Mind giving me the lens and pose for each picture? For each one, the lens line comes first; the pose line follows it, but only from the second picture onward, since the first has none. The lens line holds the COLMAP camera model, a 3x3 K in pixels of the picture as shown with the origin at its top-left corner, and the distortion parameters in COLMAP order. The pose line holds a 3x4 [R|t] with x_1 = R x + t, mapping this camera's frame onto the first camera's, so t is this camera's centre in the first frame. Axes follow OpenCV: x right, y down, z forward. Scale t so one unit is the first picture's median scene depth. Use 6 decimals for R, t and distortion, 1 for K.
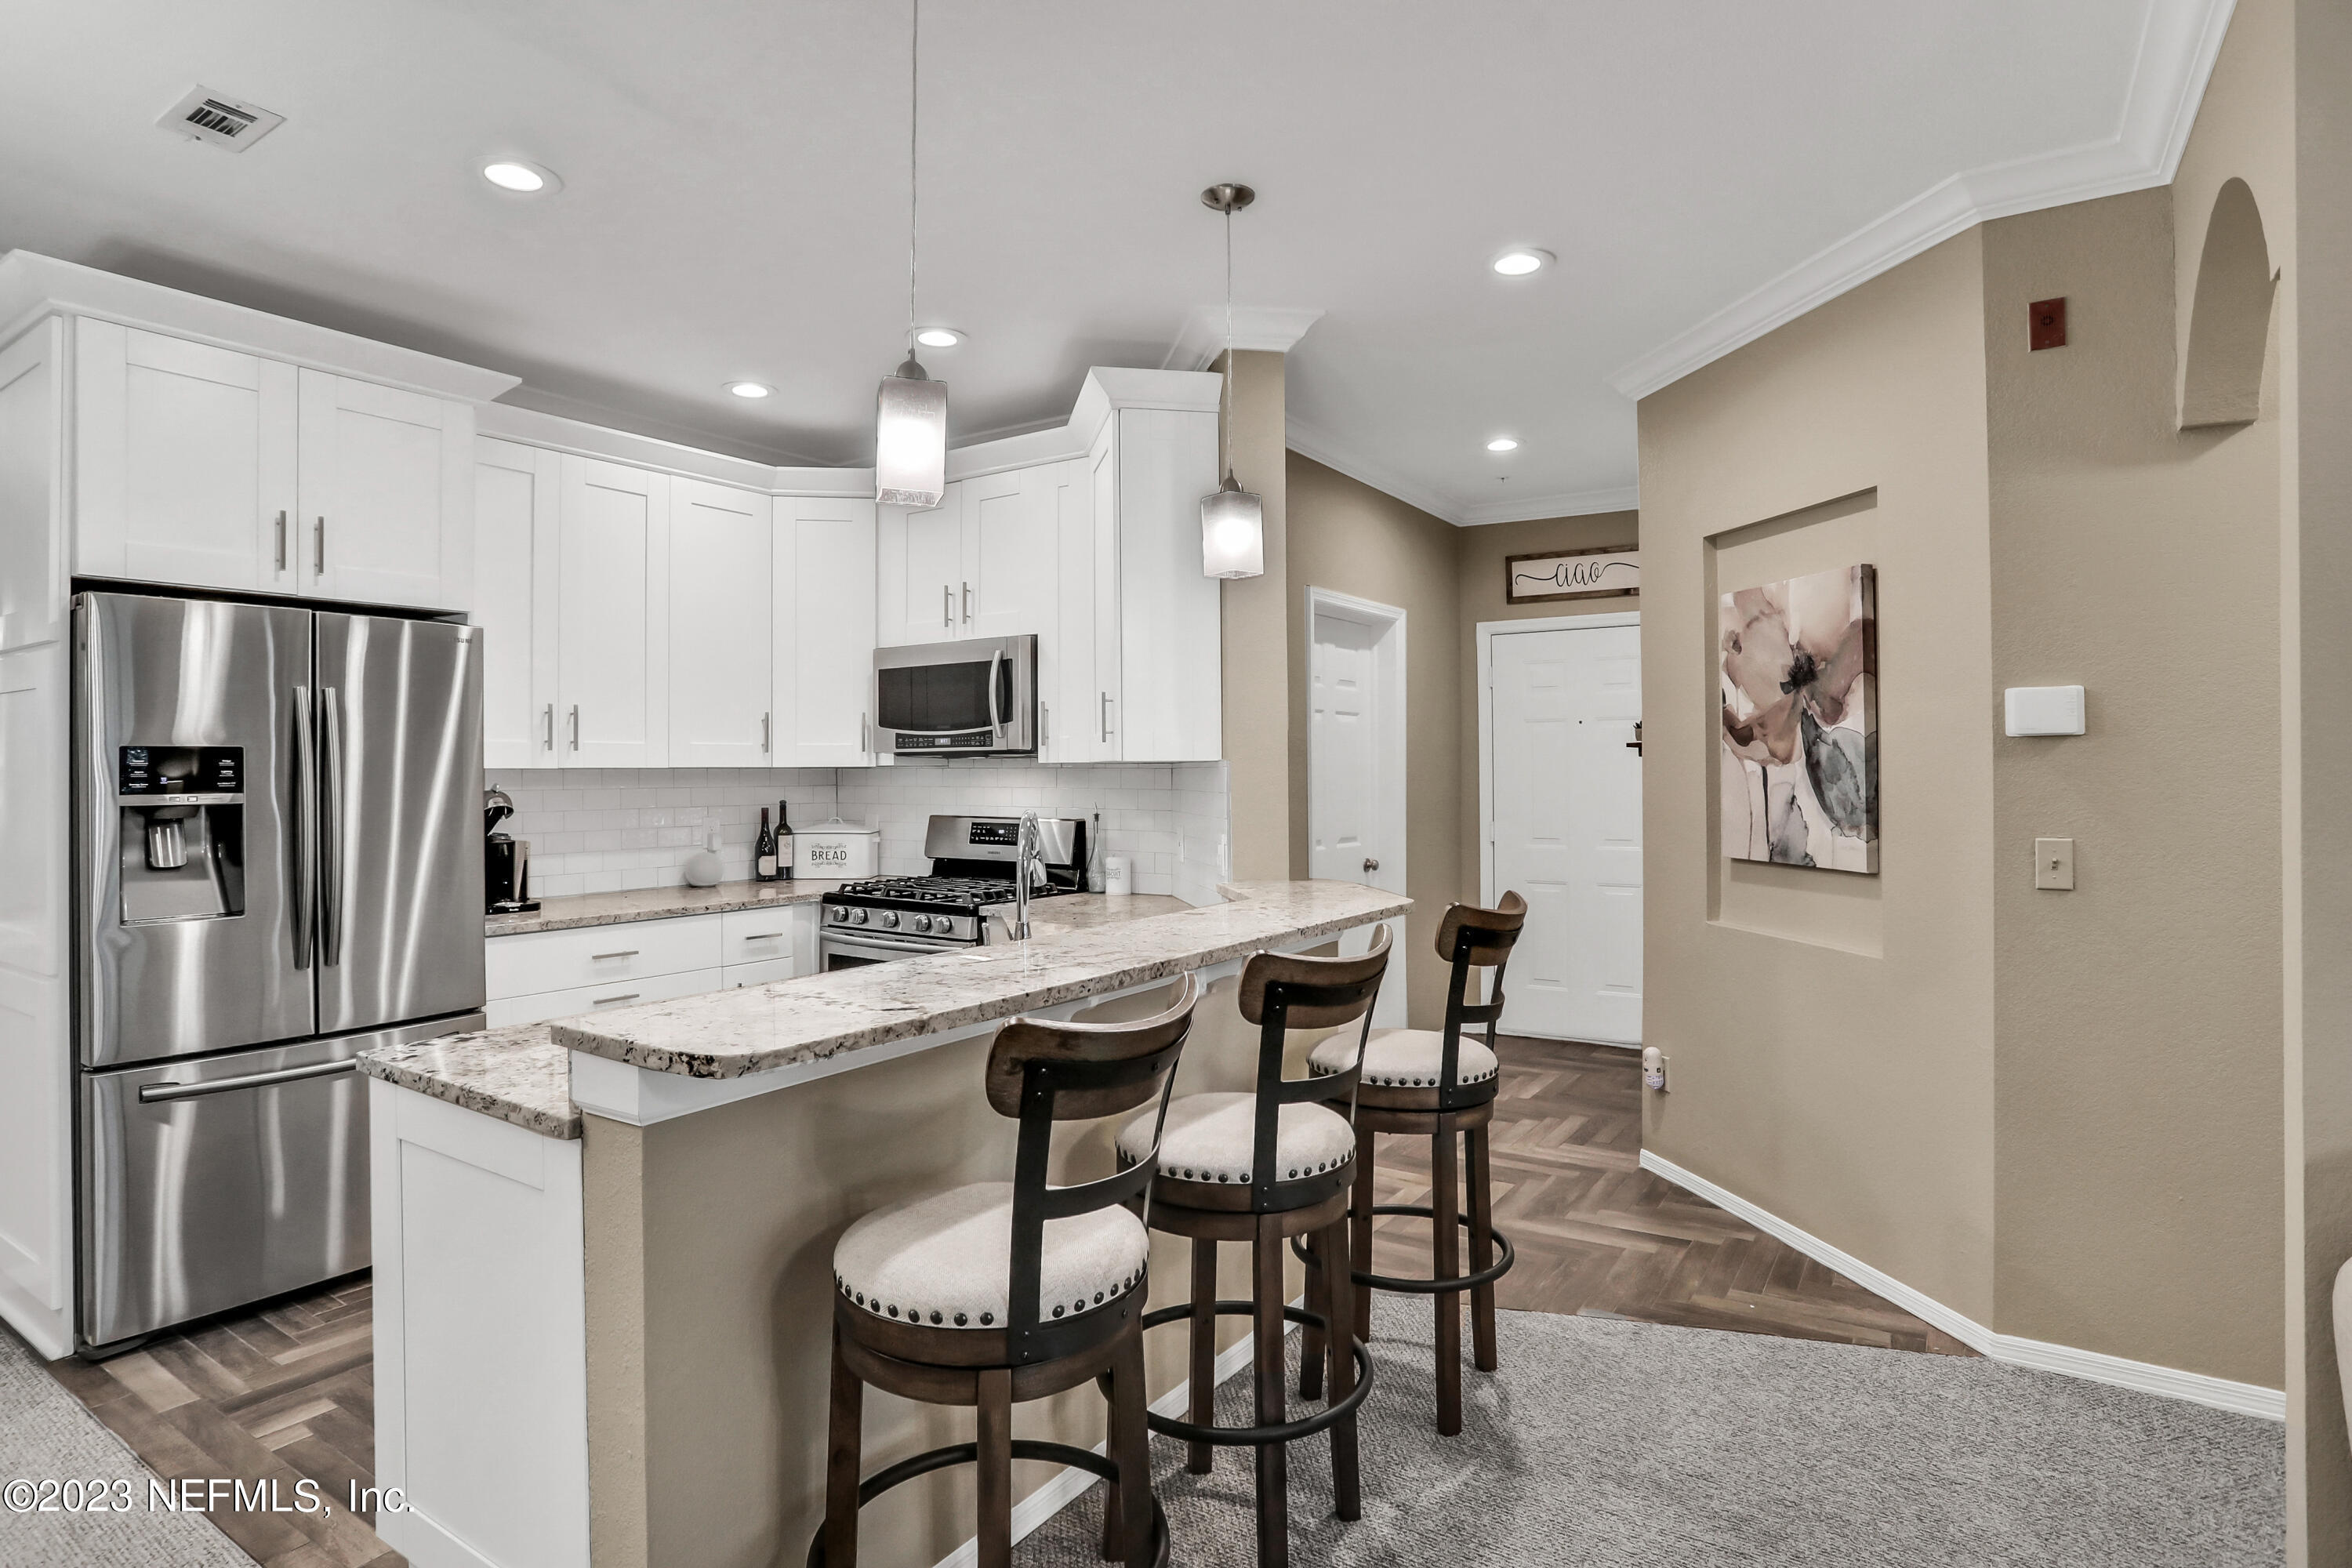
lens RADIAL K [[1210.4, 0, 1162.9], [0, 1210.4, 761.6], [0, 0, 1]] dist [-0.078017, 0.037150]
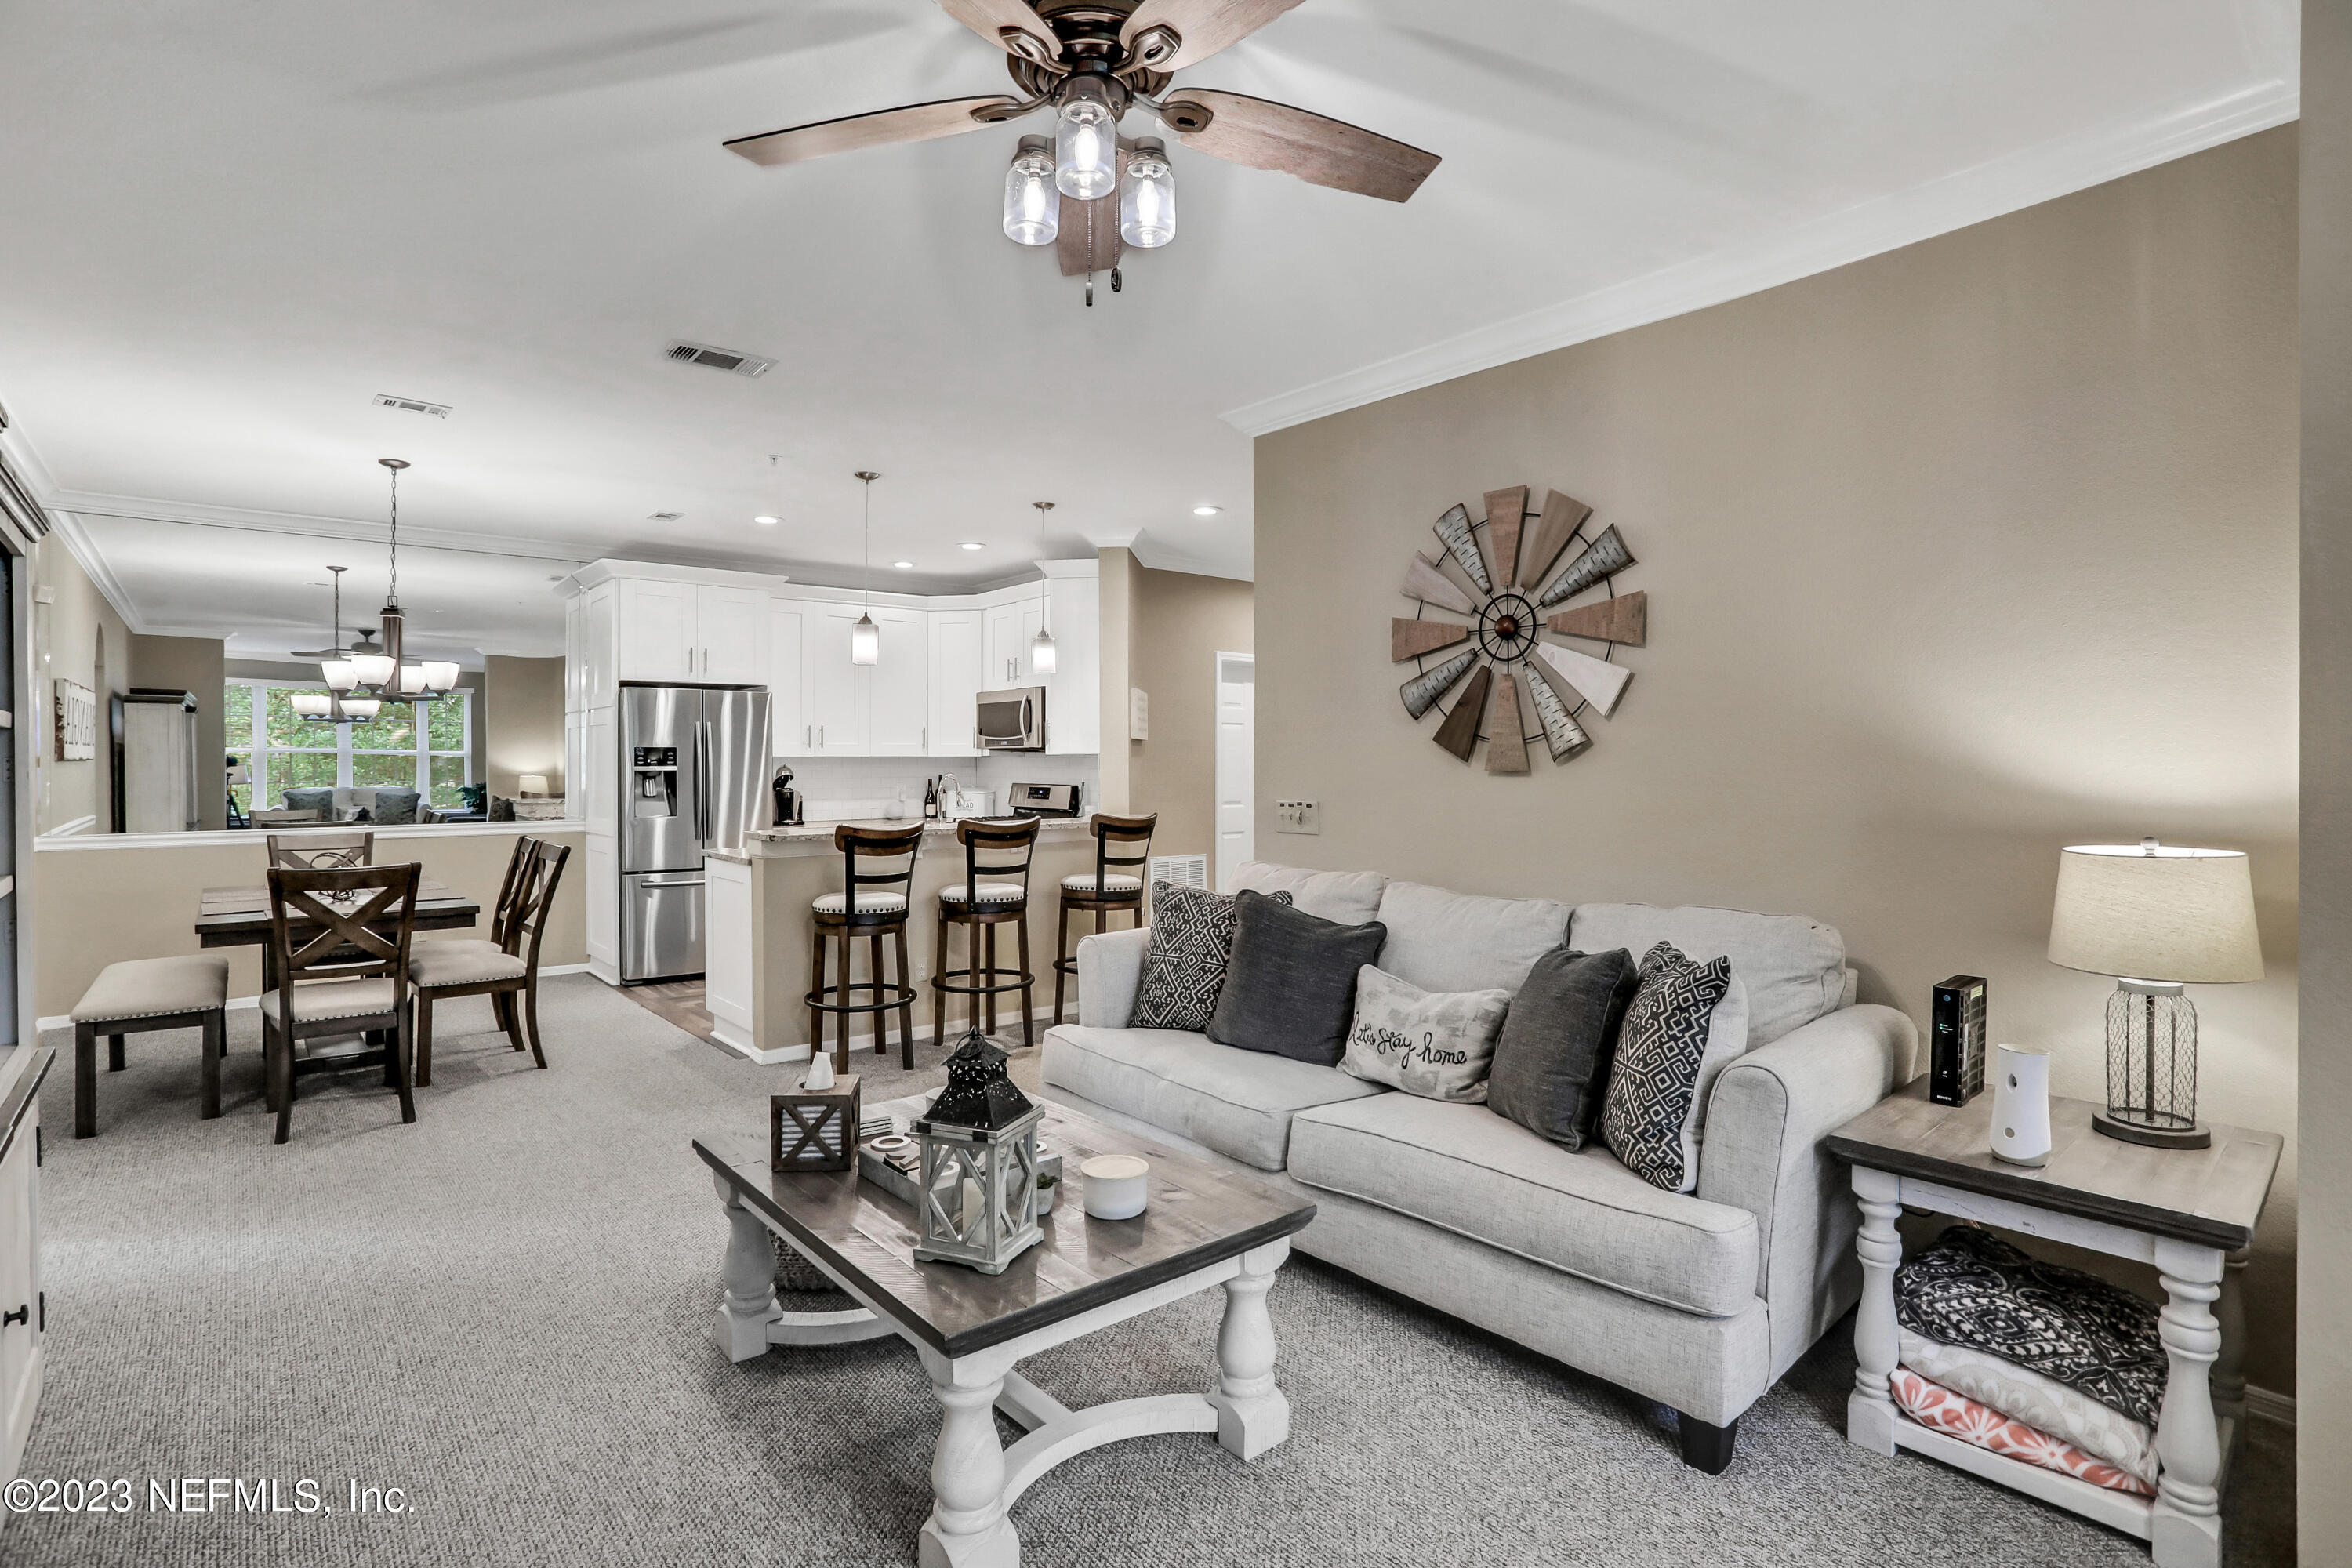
lens RADIAL K [[1142.9, 0, 1141.2], [0, 1142.9, 753.3], [0, 0, 1]] dist [-0.038064, -0.000019]
pose [[0.954968, 0.002261, -0.296701, 0.687197], [-0.001492, 0.999995, 0.002817, -0.007032], [0.296706, -0.002247, 0.954966, -0.796283]]
